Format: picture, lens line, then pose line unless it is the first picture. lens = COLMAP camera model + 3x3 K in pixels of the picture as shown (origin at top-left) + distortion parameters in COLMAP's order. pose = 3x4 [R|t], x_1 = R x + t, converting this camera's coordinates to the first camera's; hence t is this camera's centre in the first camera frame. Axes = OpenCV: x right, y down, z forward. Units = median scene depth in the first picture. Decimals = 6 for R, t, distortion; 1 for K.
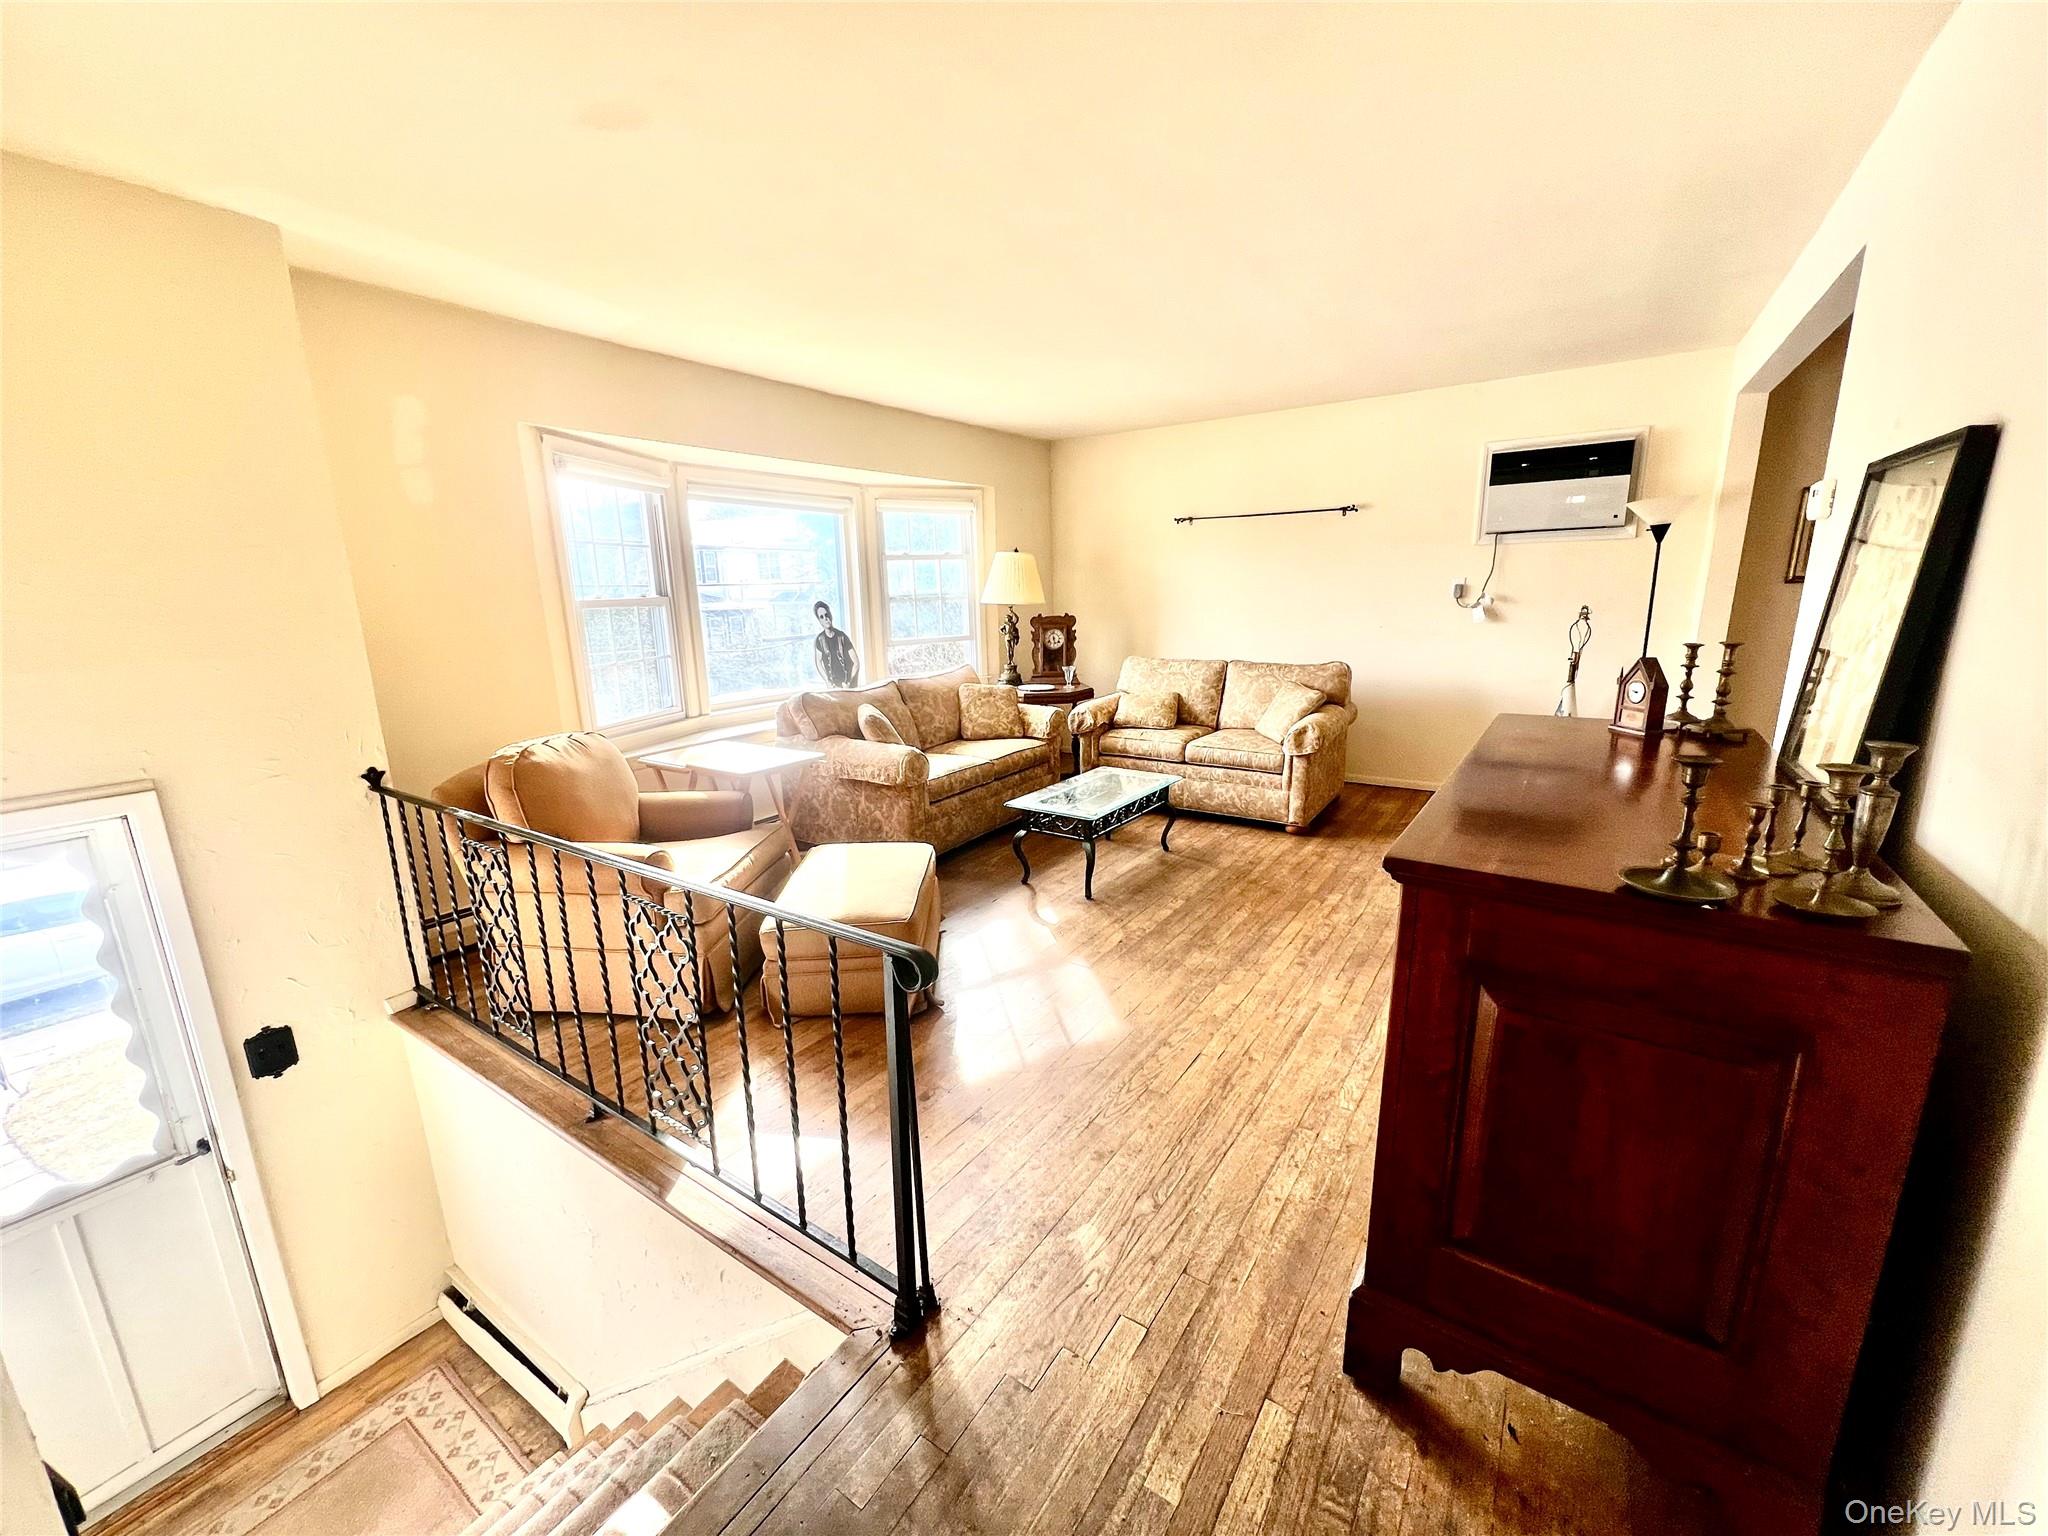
lens RADIAL K [[818.5, 0, 1024.2], [0, 818.5, 764.7], [0, 0, 1]] dist [0.000444, 0.000188]
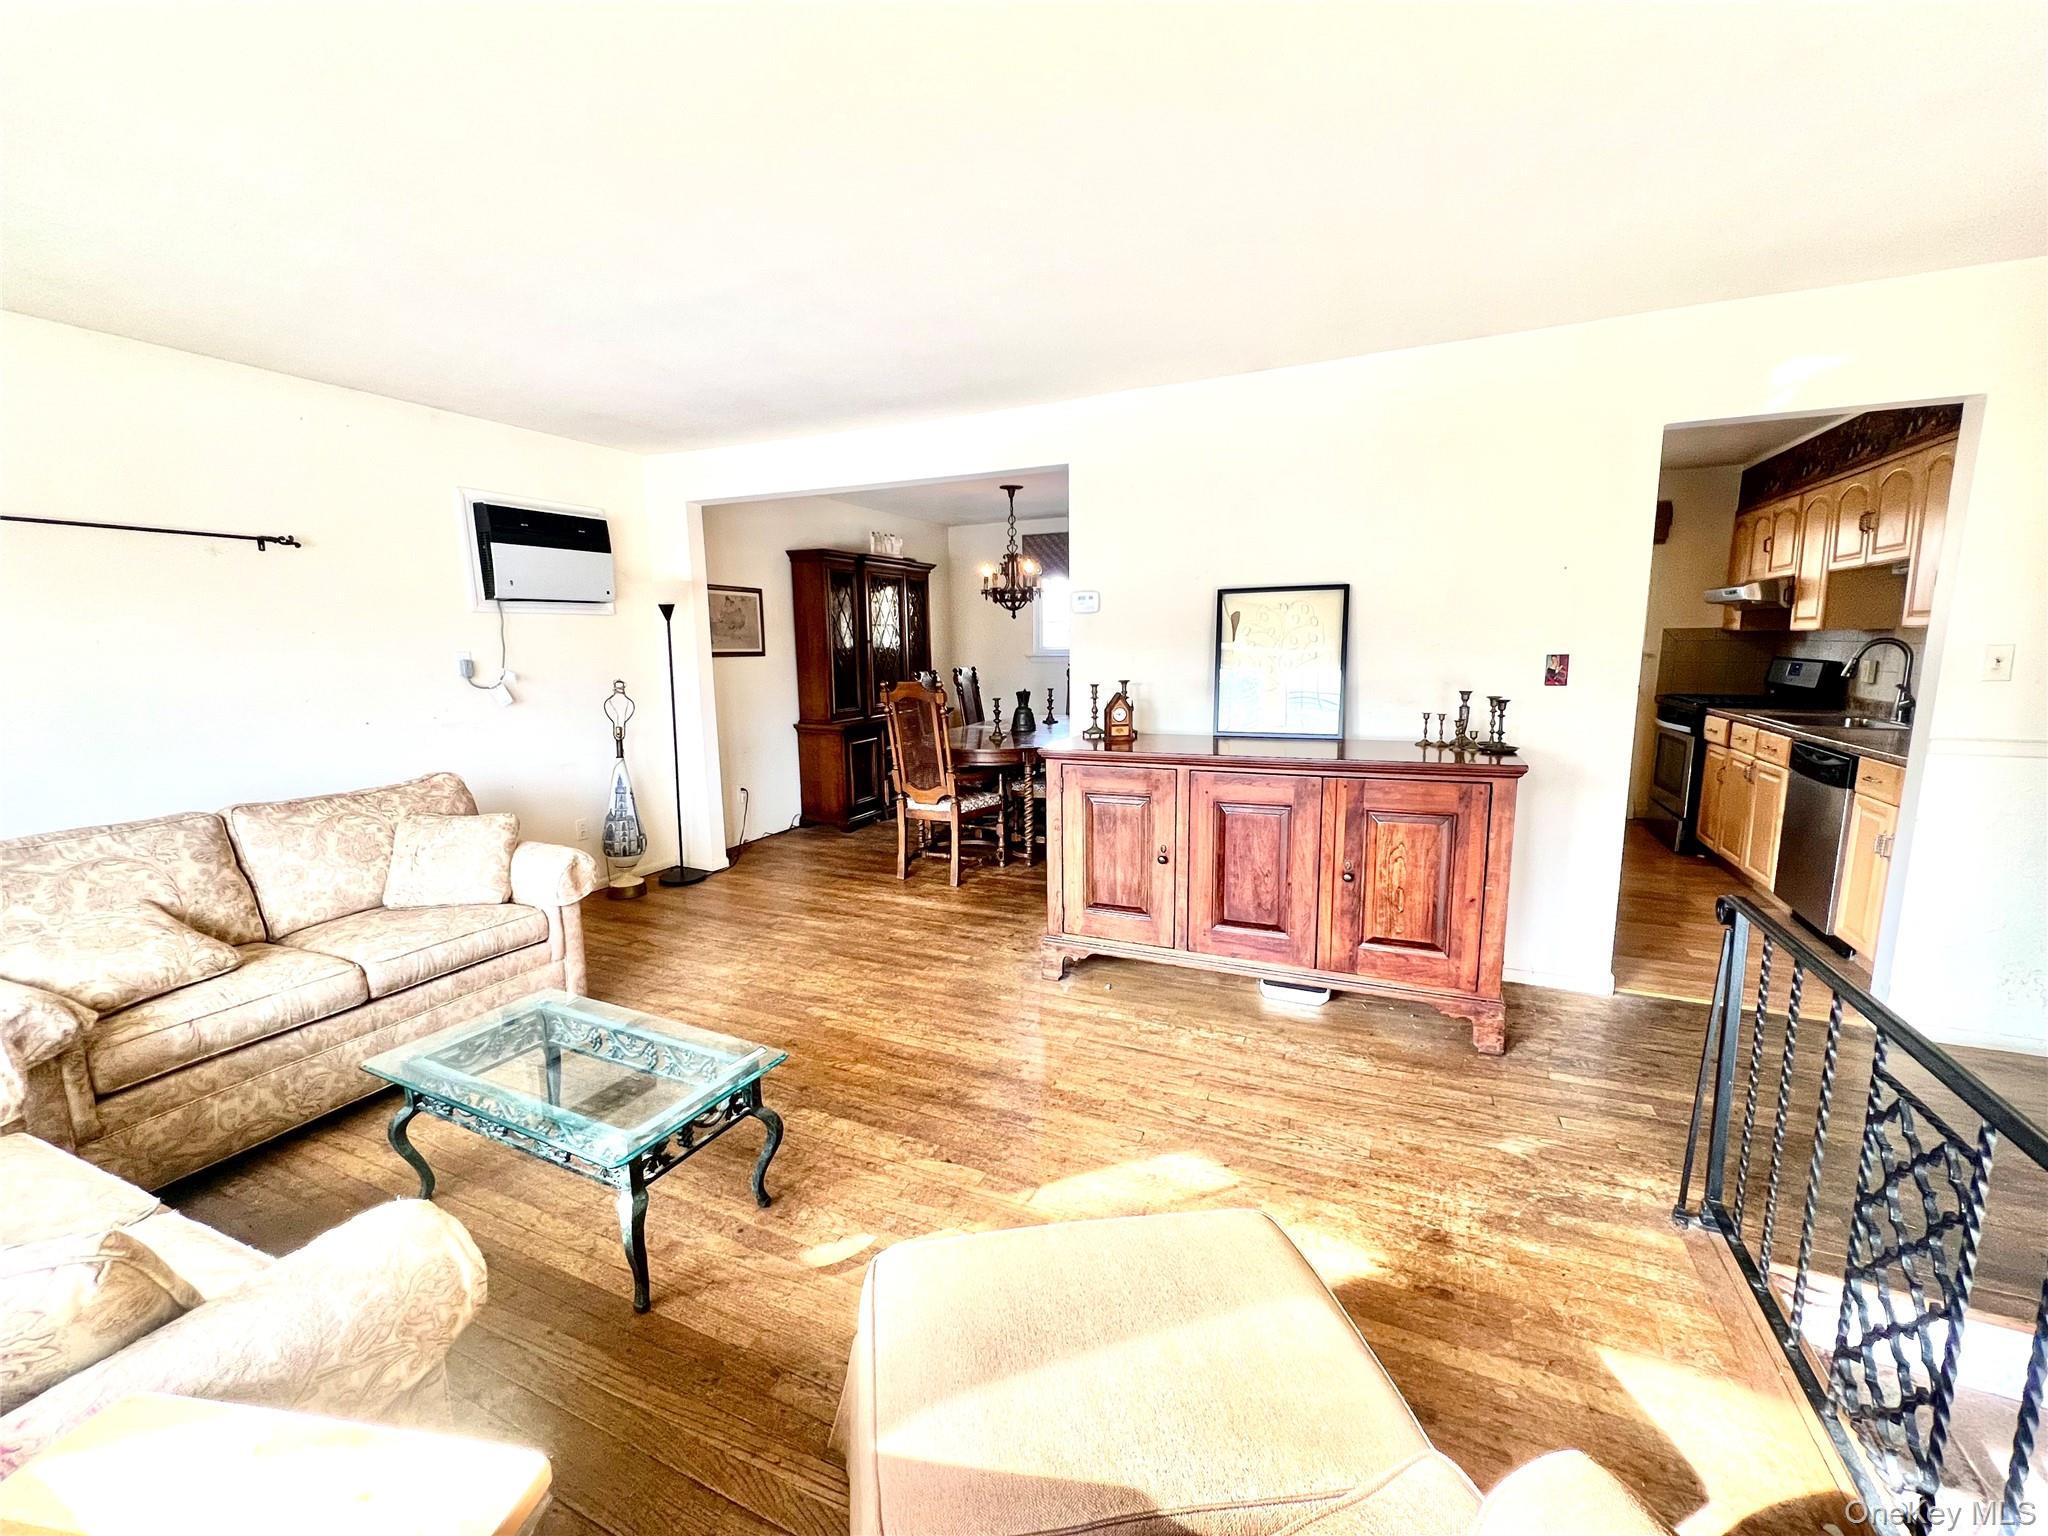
lens RADIAL K [[818.5, 0, 1024.4], [0, 818.5, 763.4], [0, 0, 1]] dist [0.000444, 0.000188]
pose [[-0.168499, -0.120032, 0.978366, -0.401058], [0.230218, 0.960315, 0.157466, -0.149465], [-0.958440, 0.251771, -0.134179, 0.734308]]
